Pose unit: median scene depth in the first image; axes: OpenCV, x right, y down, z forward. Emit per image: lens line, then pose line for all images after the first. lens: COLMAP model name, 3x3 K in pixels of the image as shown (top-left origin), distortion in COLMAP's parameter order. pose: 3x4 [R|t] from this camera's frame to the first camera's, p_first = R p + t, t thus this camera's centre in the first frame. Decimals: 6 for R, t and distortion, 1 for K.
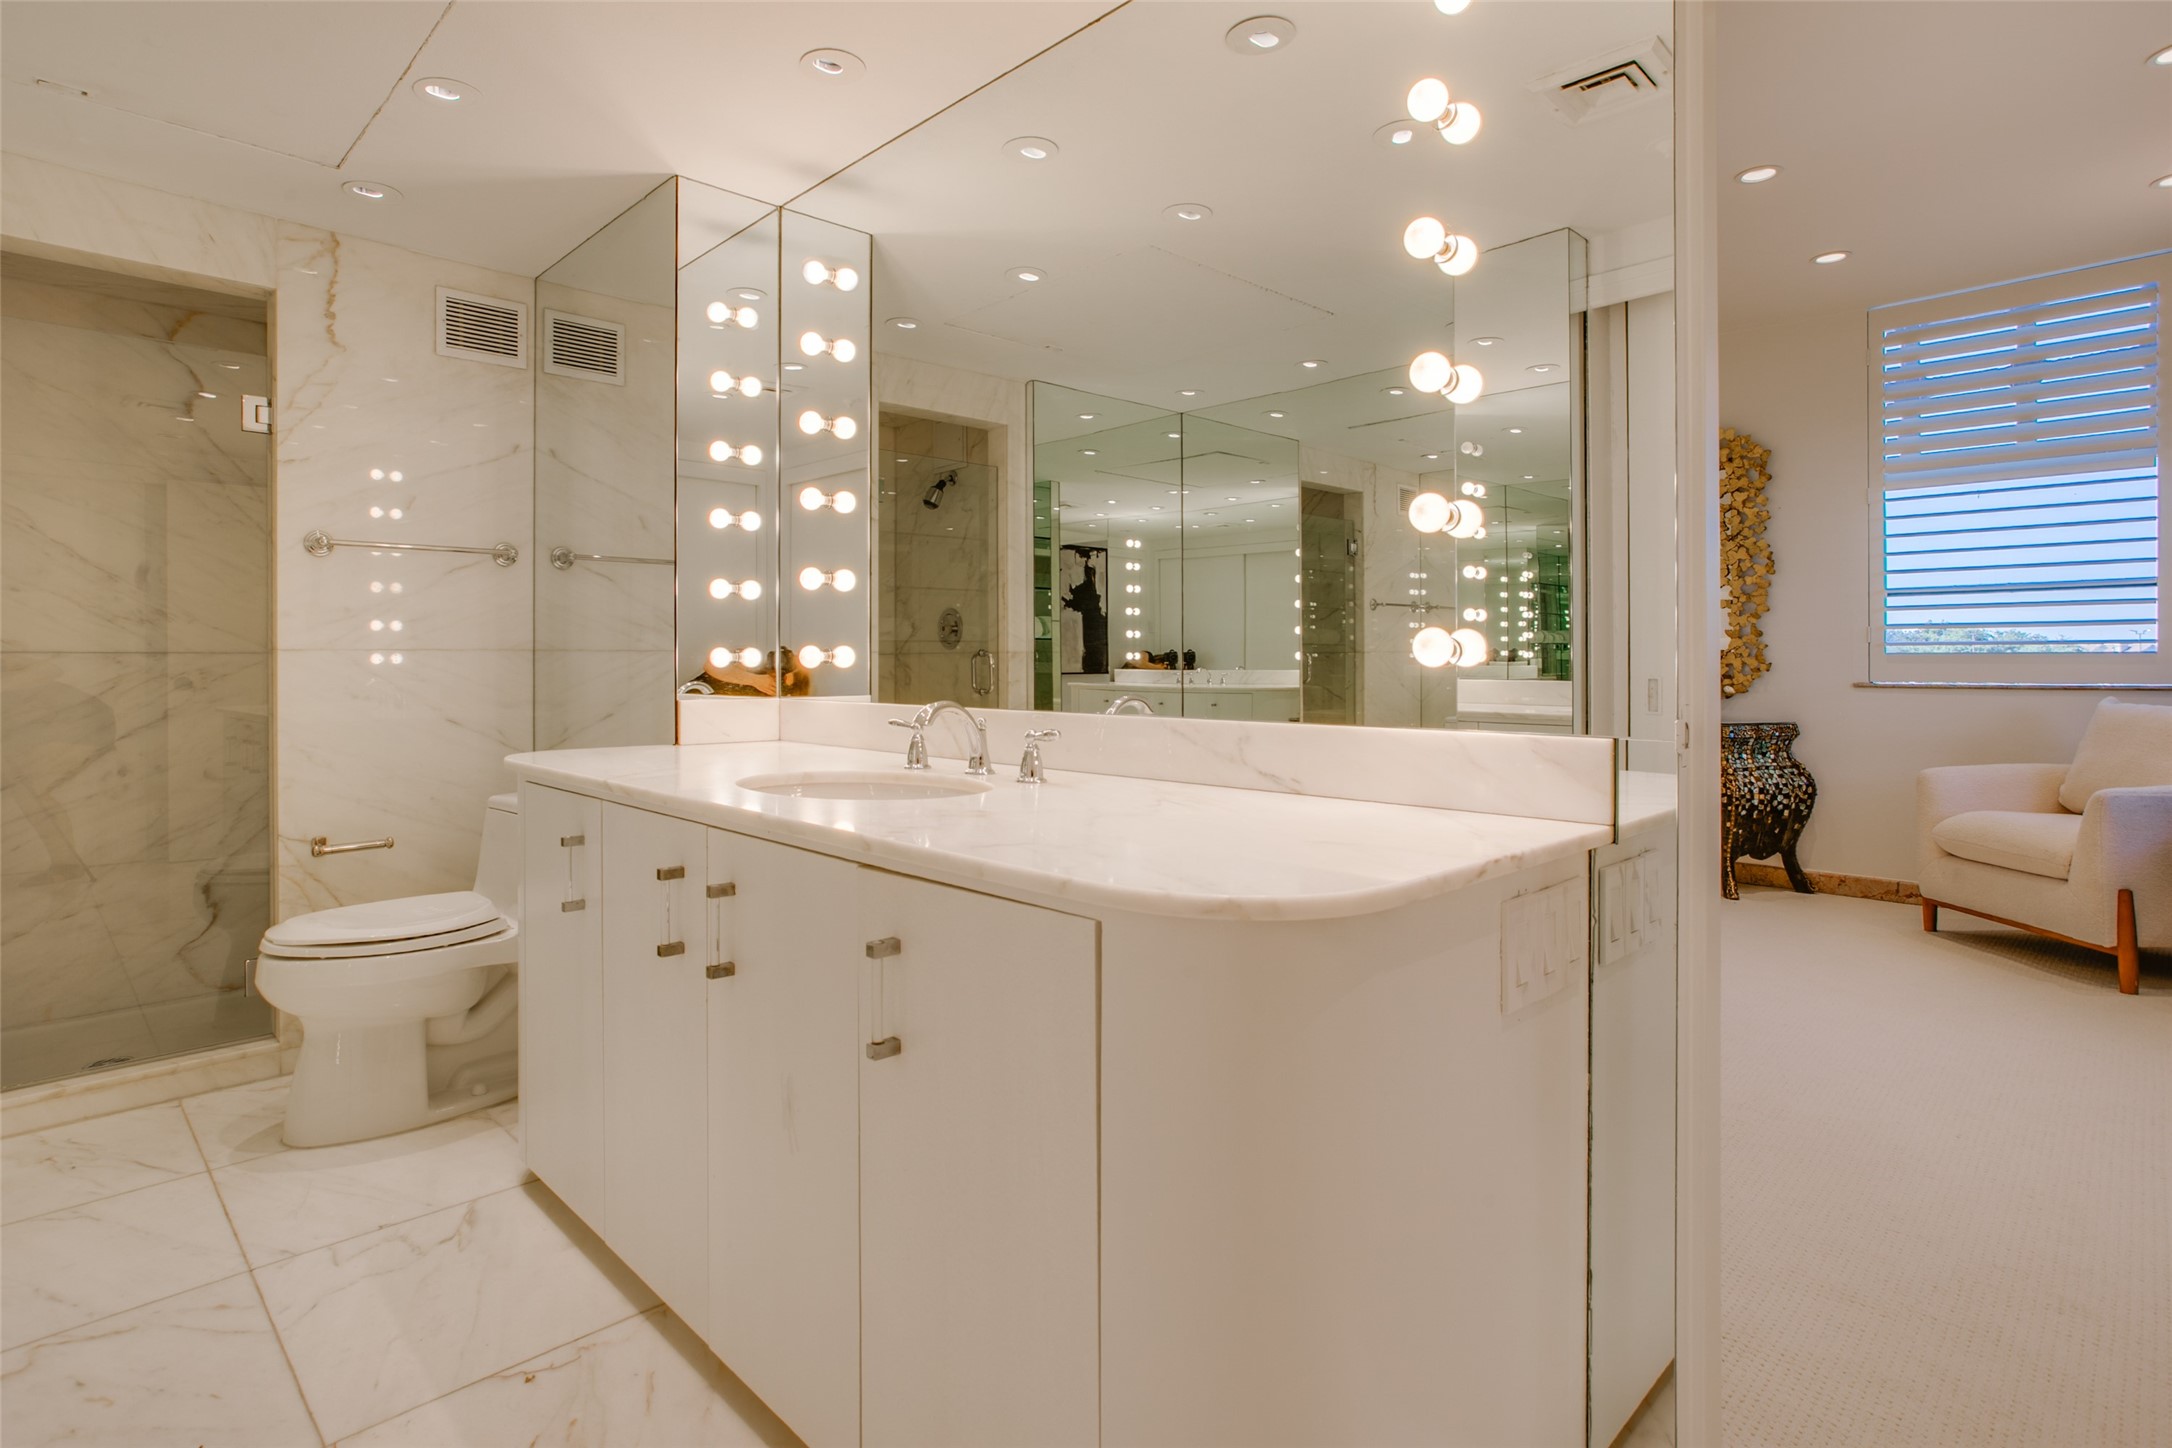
lens RADIAL K [[1118.1, 0, 1097.9], [0, 1118.1, 645.7], [0, 0, 1]] dist [-0.000824, 0.043430]
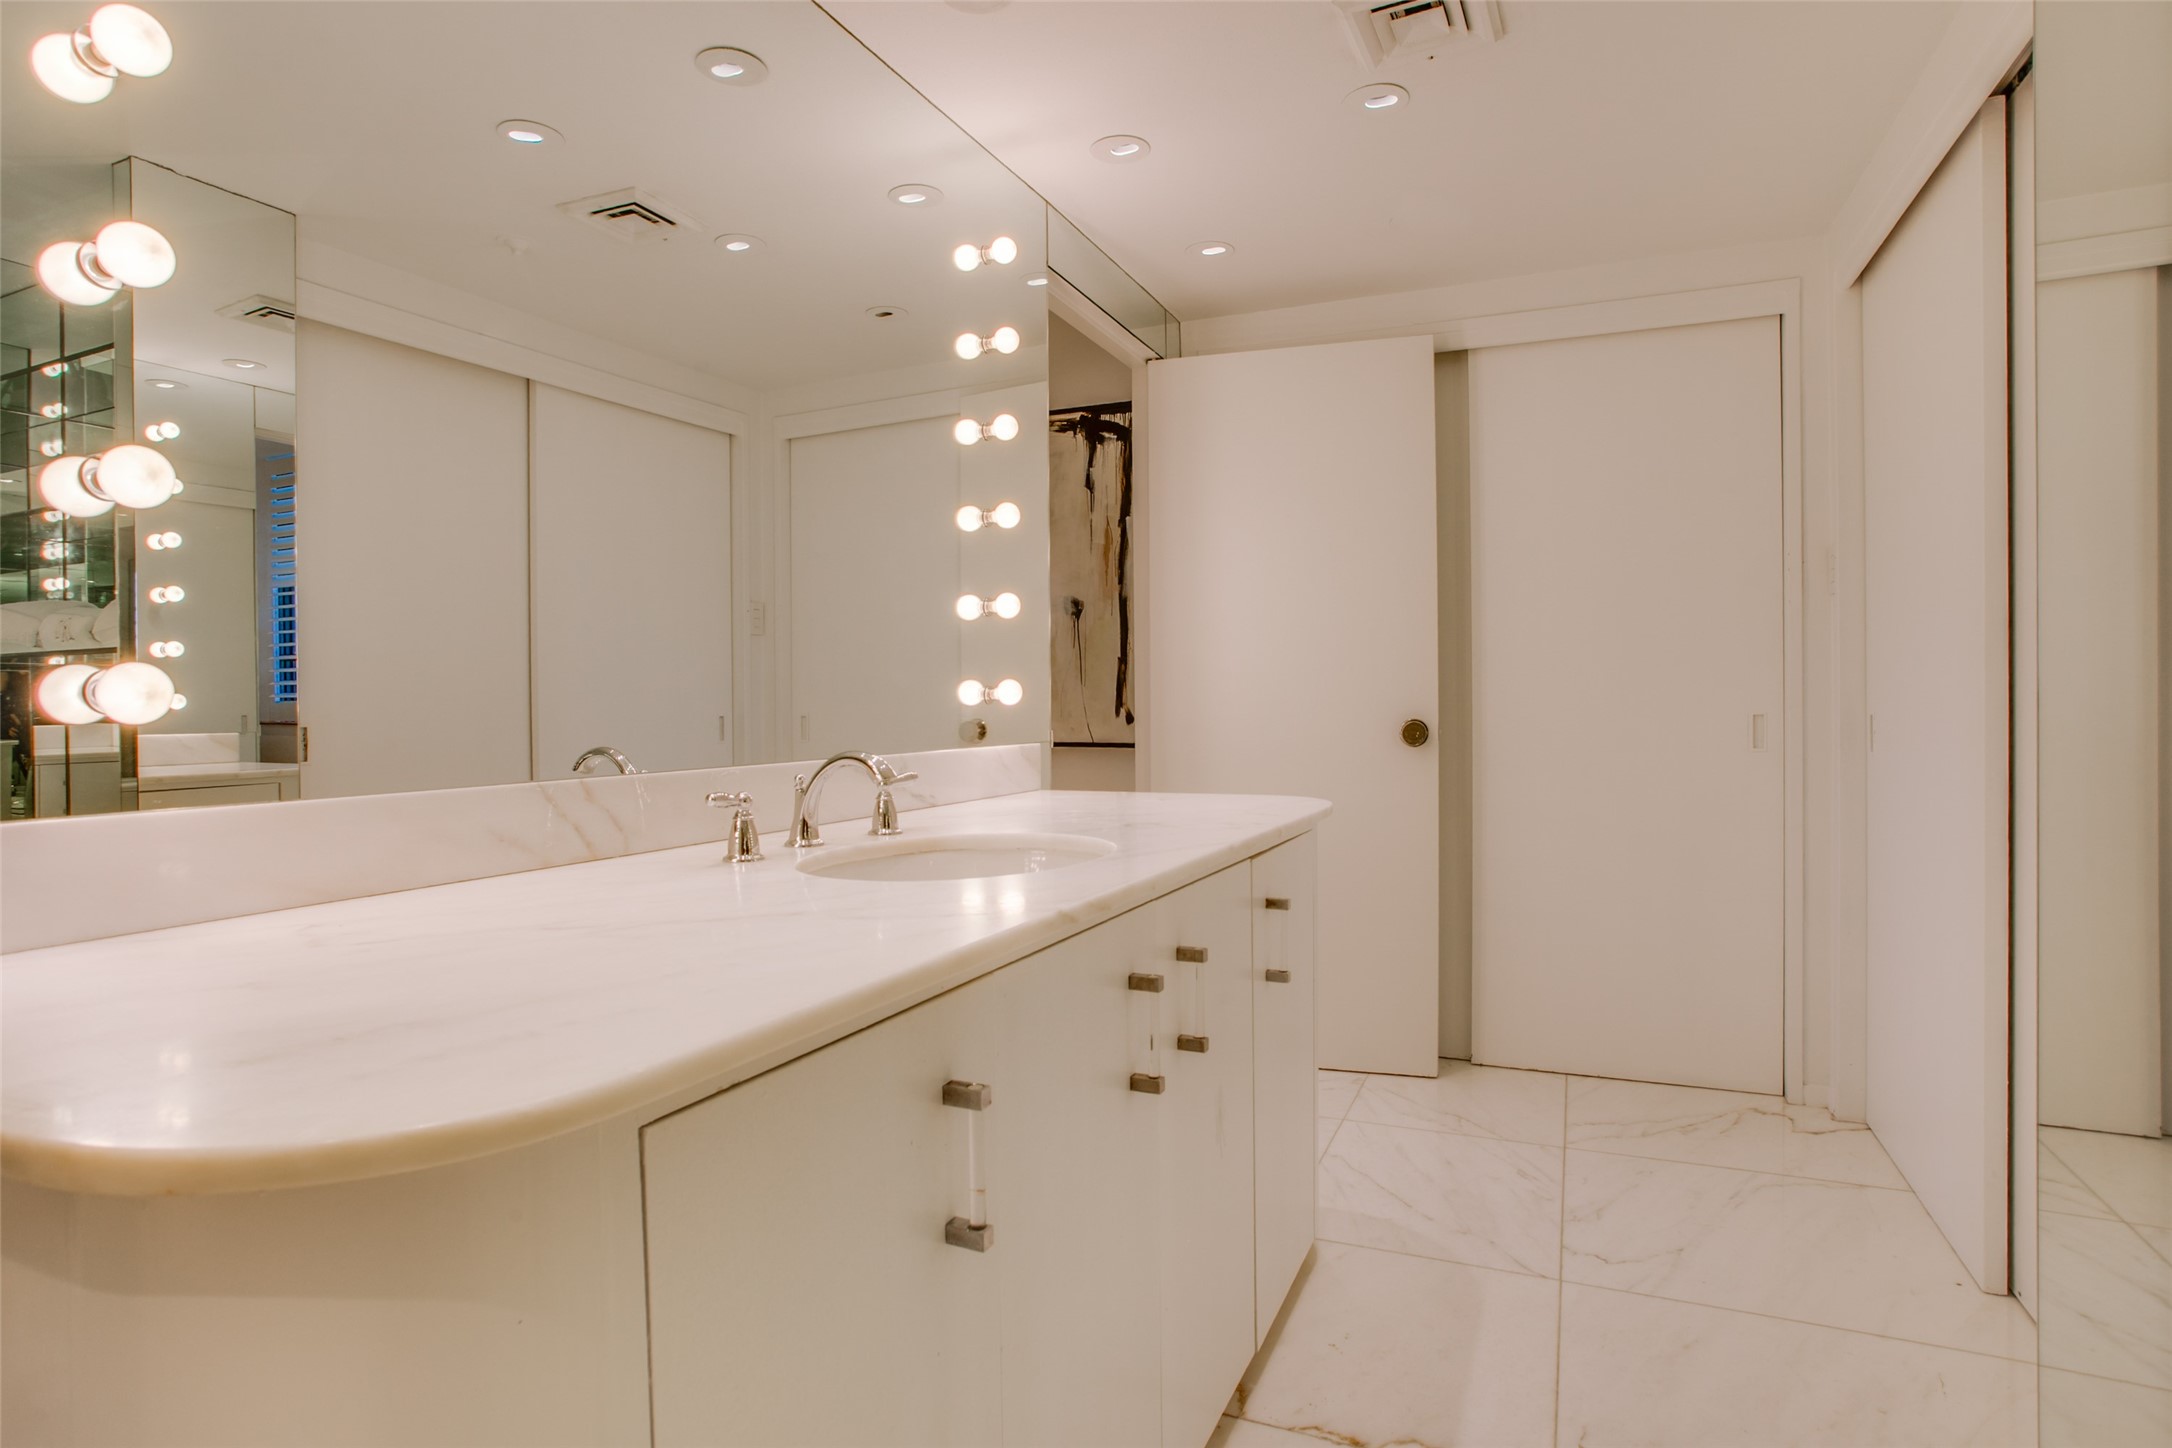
lens RADIAL K [[1086.2, 0, 1081.0], [0, 1086.2, 692.3], [0, 0, 1]] dist [-0.000734, 0.000176]
pose [[-0.321488, 0.015868, 0.946781, -0.600648], [0.000392, 0.999862, -0.016625, 0.014045], [-0.946914, -0.004974, -0.321450, 0.725685]]
